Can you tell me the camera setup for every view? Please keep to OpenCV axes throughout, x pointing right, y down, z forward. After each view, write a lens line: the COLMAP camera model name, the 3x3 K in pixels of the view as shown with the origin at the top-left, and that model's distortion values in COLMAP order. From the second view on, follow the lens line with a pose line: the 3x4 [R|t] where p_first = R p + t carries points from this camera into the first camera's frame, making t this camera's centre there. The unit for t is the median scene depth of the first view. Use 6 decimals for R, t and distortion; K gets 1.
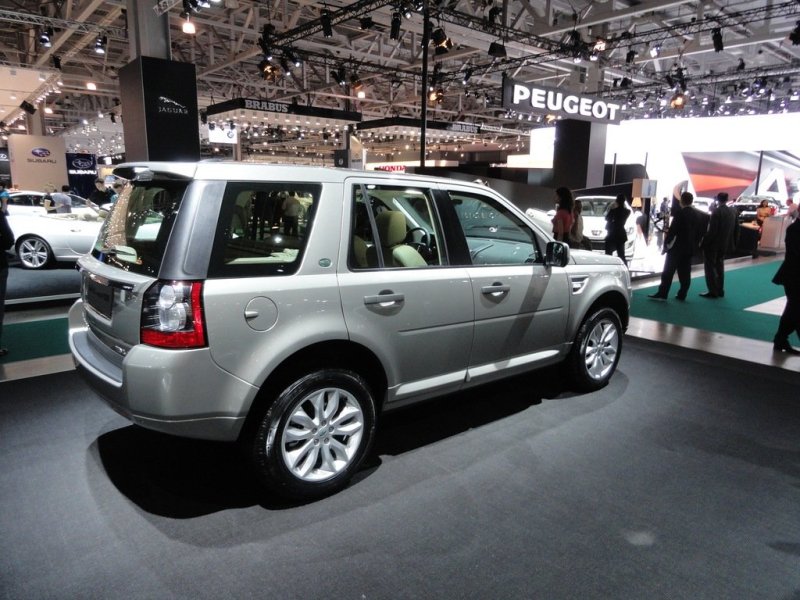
lens RADIAL K [[553.3, 0, 400.0], [0, 553.3, 300.0], [0, 0, 1]] dist [-0.001793, -0.000339]
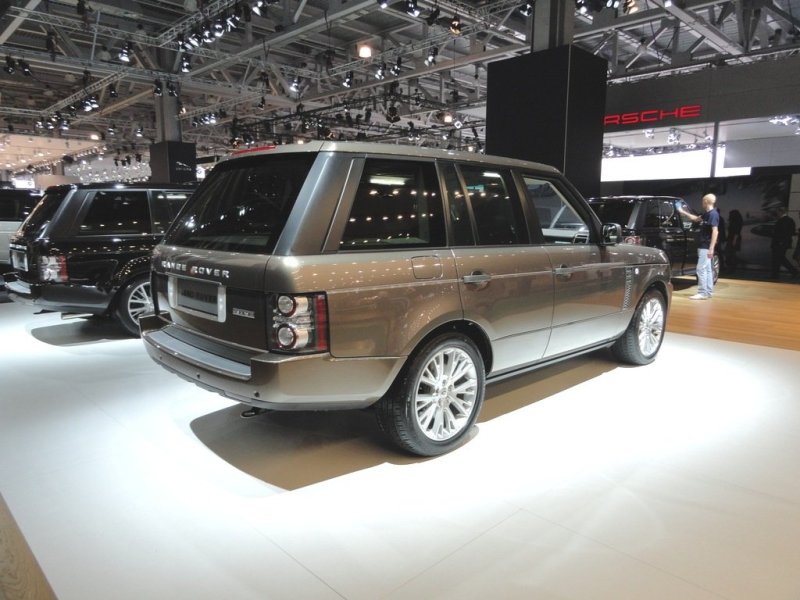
lens RADIAL K [[559.7, 0, 400.0], [0, 559.7, 300.0], [0, 0, 1]] dist [-0.002226, 0.000233]
pose [[0.997388, -0.019983, 0.069407, 0.139077], [0.023031, 0.998792, -0.043401, 0.156028], [-0.068456, 0.044886, 0.996644, -0.735547]]
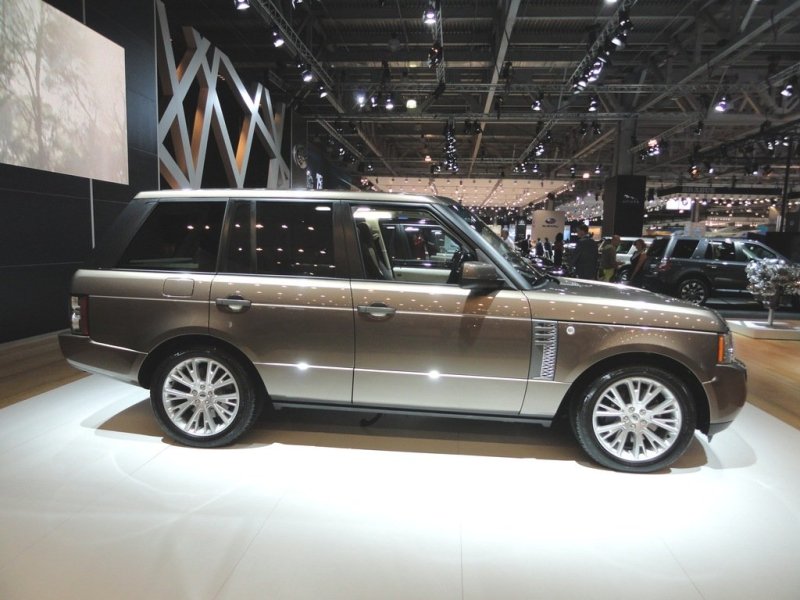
lens RADIAL K [[553.3, 0, 400.0], [0, 553.3, 300.0], [0, 0, 1]] dist [-0.001793, -0.000339]
pose [[0.701106, 0.080891, -0.708454, 0.324536], [-0.152340, 0.987597, -0.037996, 0.141969], [0.696594, 0.134565, 0.704734, -0.669609]]
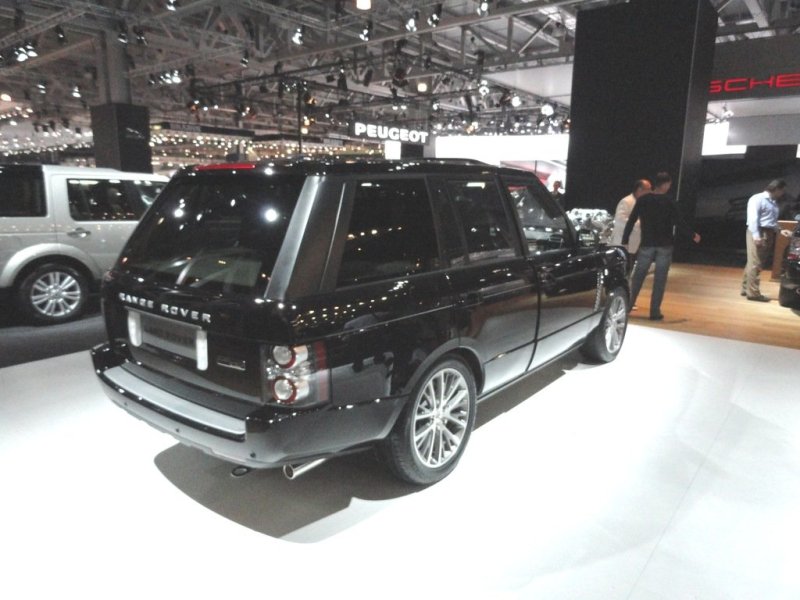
lens RADIAL K [[553.3, 0, 400.0], [0, 553.3, 300.0], [0, 0, 1]] dist [-0.001793, -0.000339]
pose [[0.979173, -0.043289, 0.198357, -0.010613], [0.042263, 0.999062, 0.009402, 0.110625], [-0.198578, -0.000823, 0.980085, -0.564335]]
